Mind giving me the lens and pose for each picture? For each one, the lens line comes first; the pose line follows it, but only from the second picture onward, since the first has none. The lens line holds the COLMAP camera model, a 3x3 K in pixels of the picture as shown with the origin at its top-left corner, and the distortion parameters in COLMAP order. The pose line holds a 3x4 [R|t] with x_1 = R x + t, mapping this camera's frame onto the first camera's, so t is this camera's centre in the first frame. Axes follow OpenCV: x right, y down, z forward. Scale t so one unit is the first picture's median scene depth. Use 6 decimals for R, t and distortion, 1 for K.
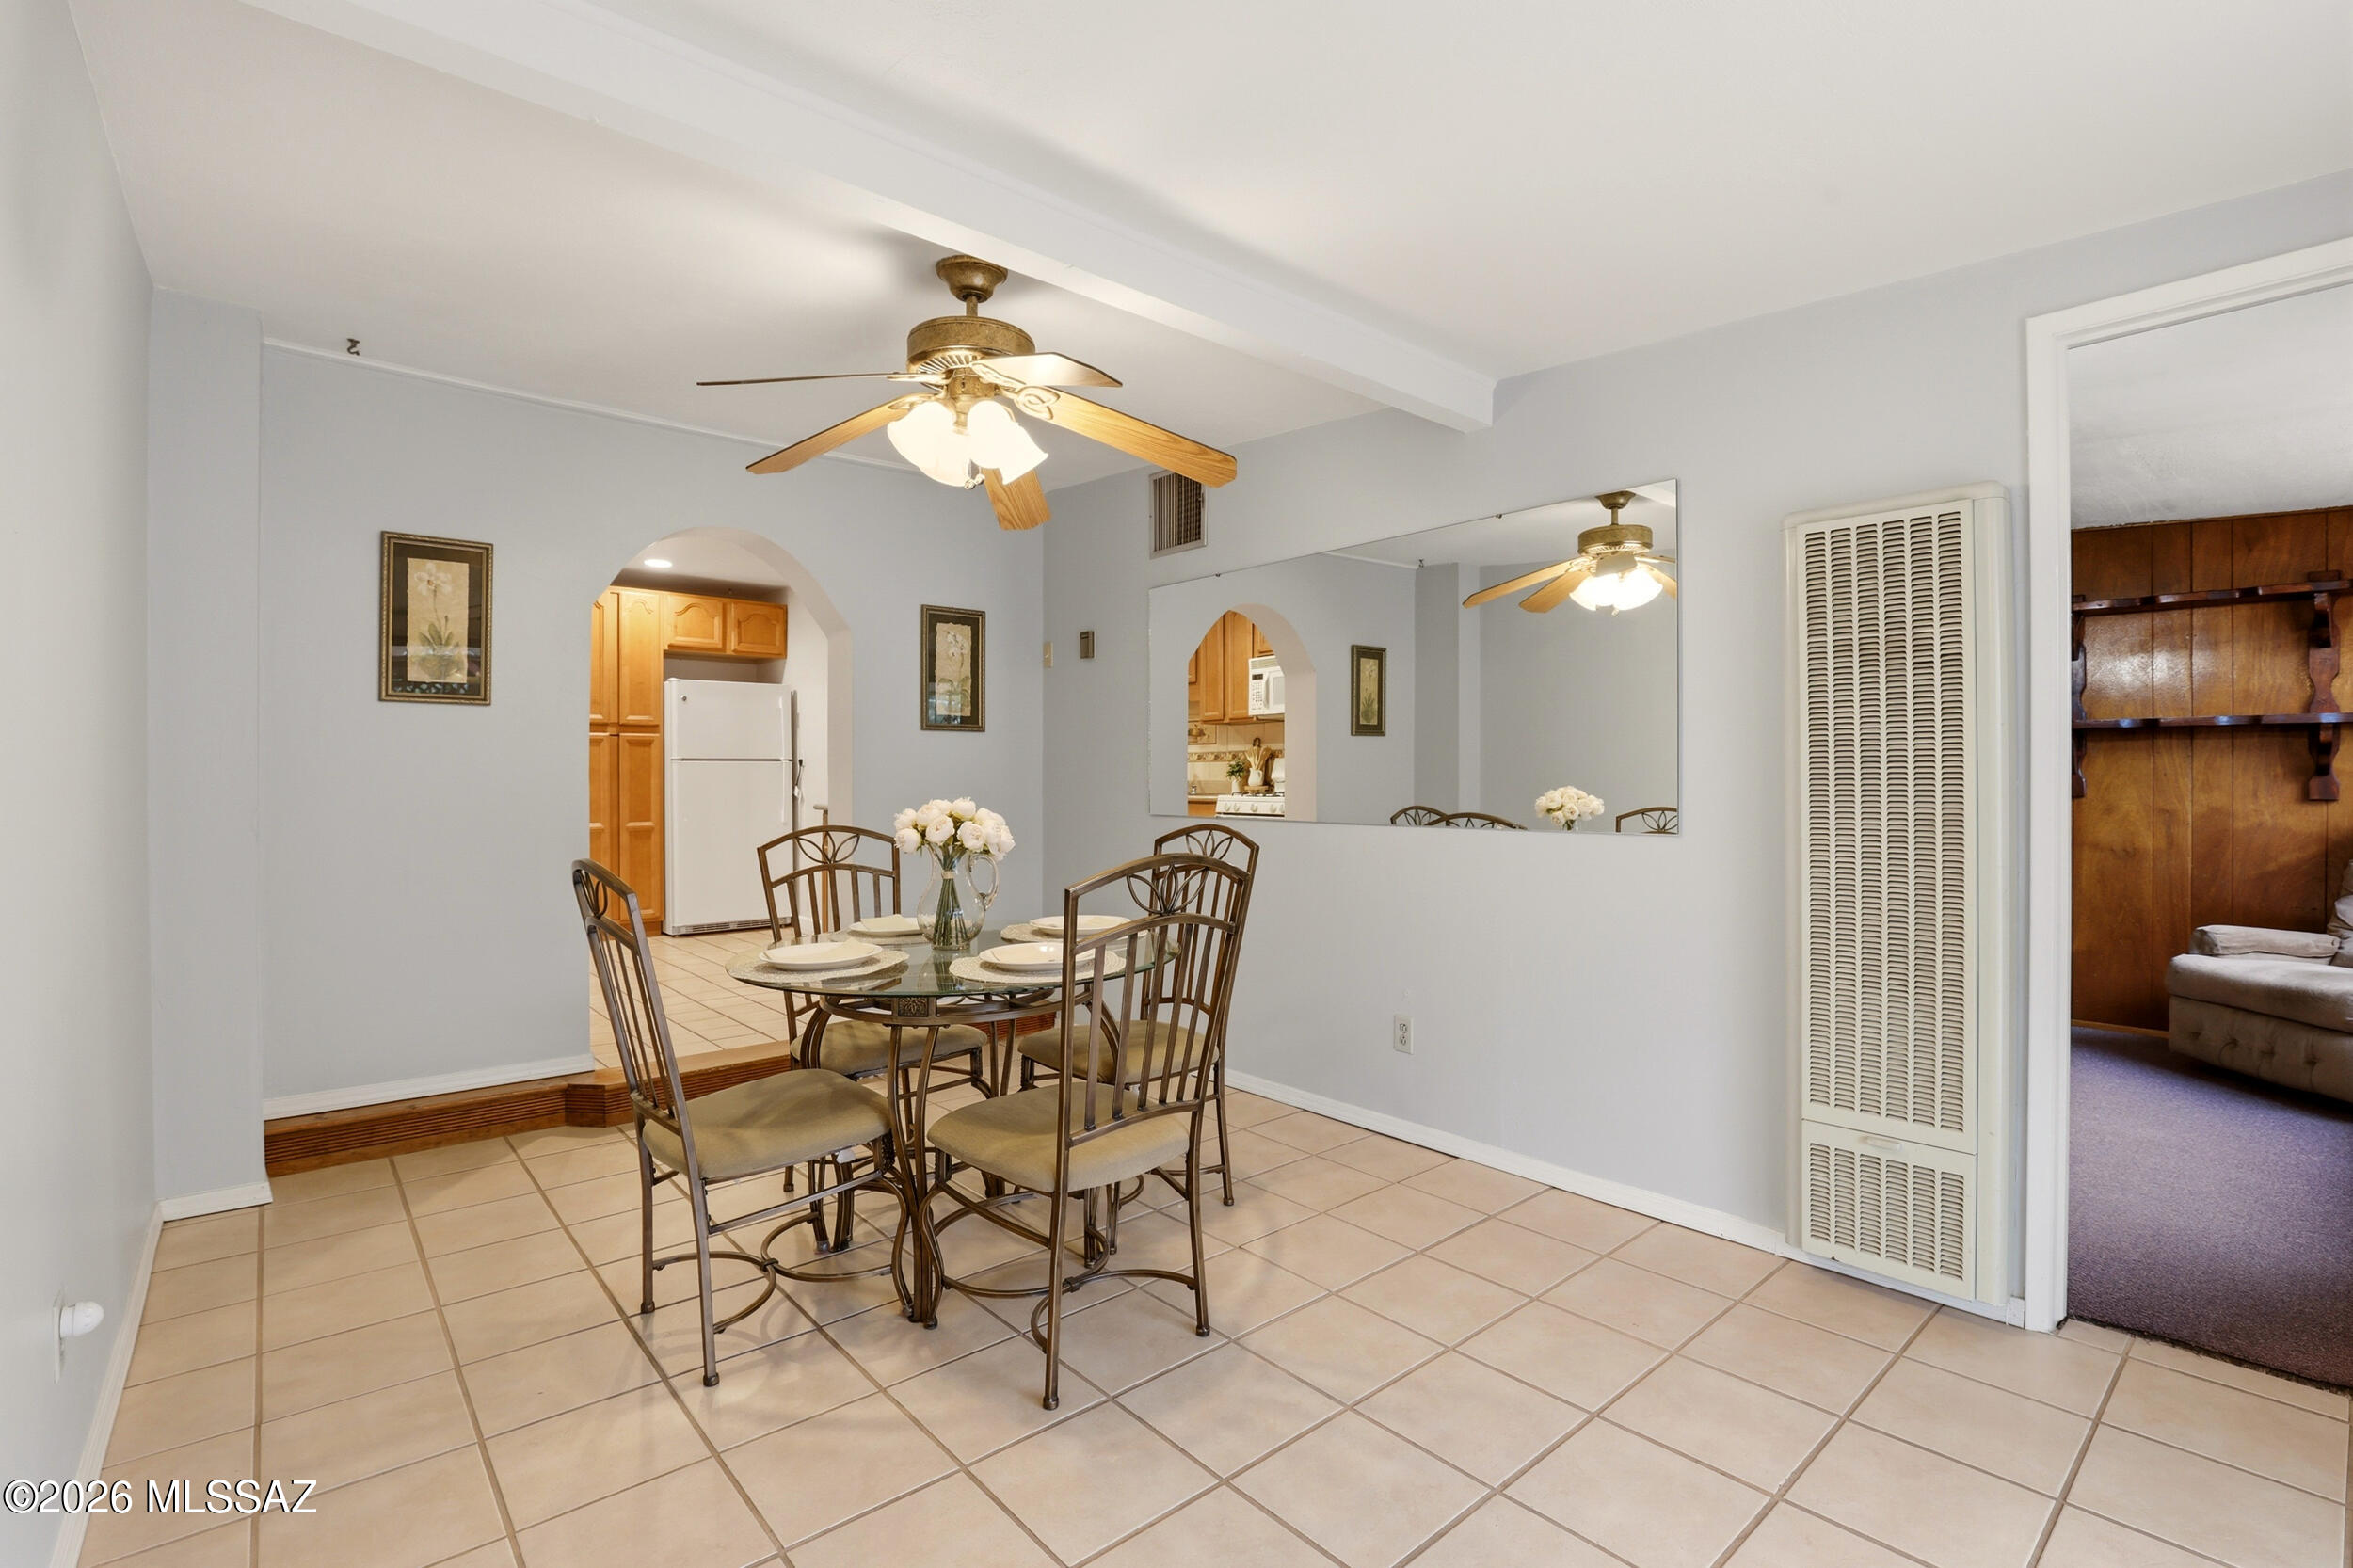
lens RADIAL K [[1088.5, 0, 1166.0], [0, 1088.5, 781.3], [0, 0, 1]] dist [-0.018213, -0.000263]
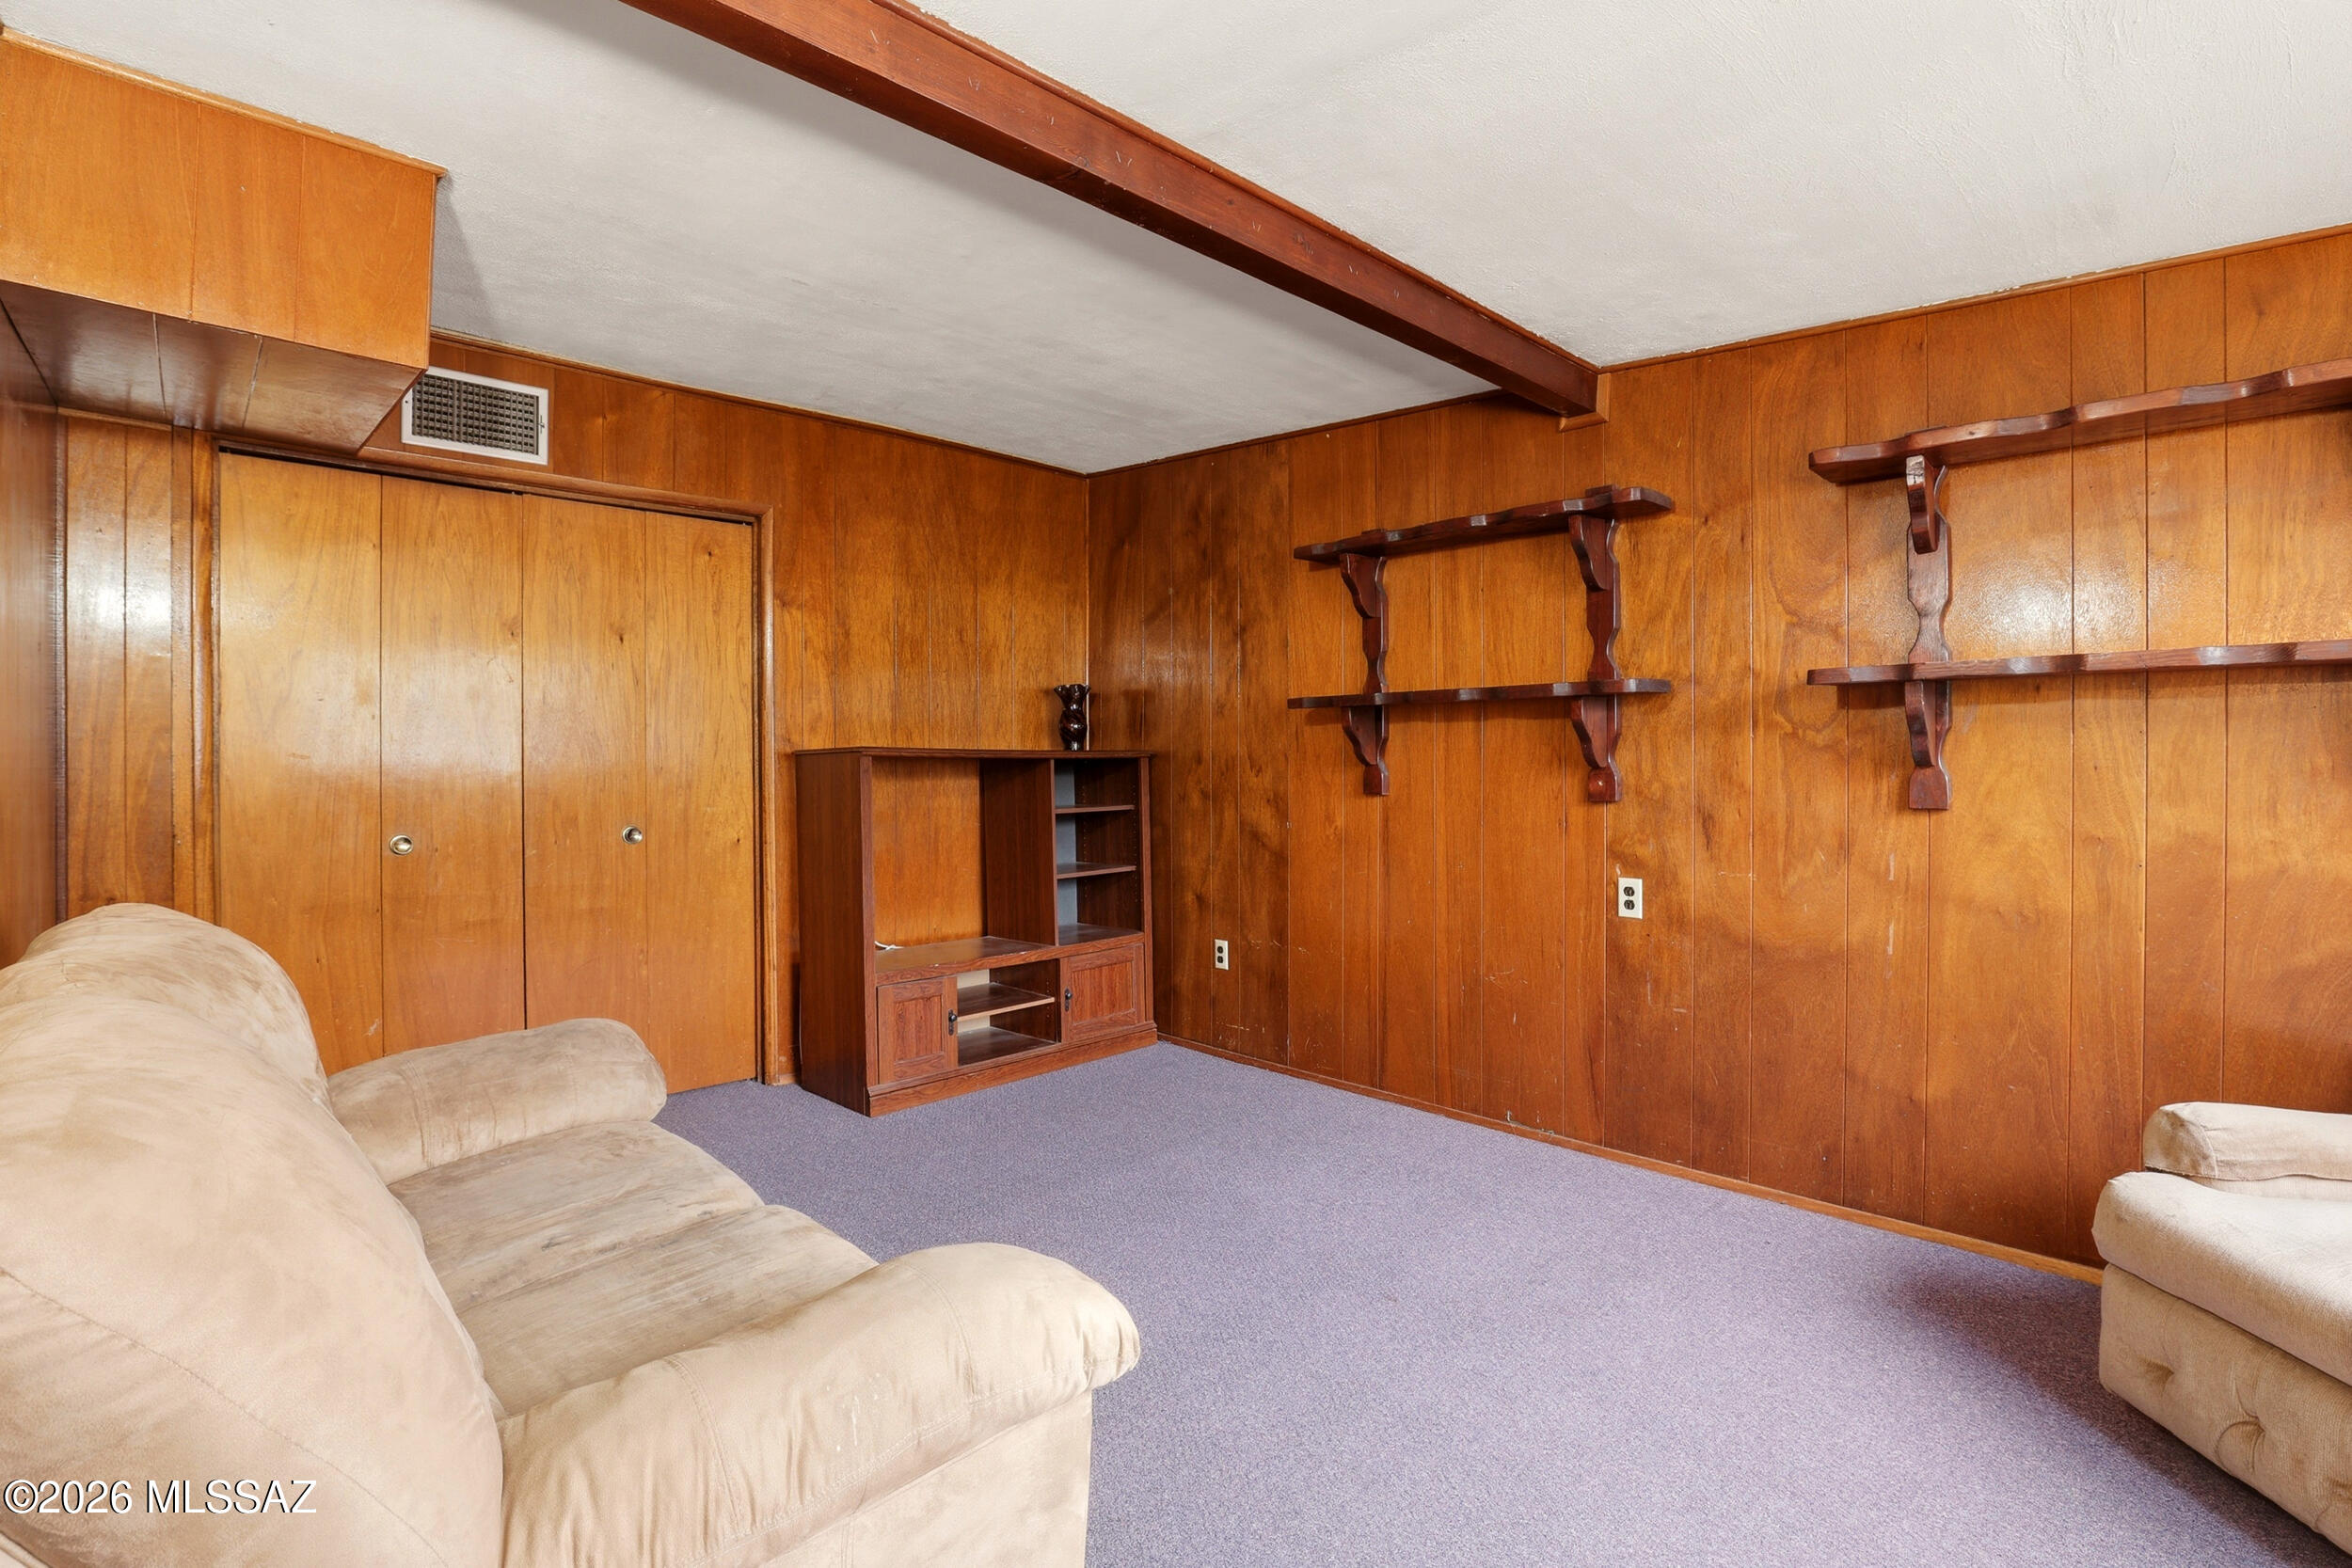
lens RADIAL K [[1088.0, 0, 1186.2], [0, 1088.0, 774.3], [0, 0, 1]] dist [-0.018213, -0.000263]
pose [[0.998605, -0.002570, 0.052735, 0.490553], [0.002265, 0.999980, 0.005833, -0.007570], [-0.052749, -0.005706, 0.998591, 0.530854]]
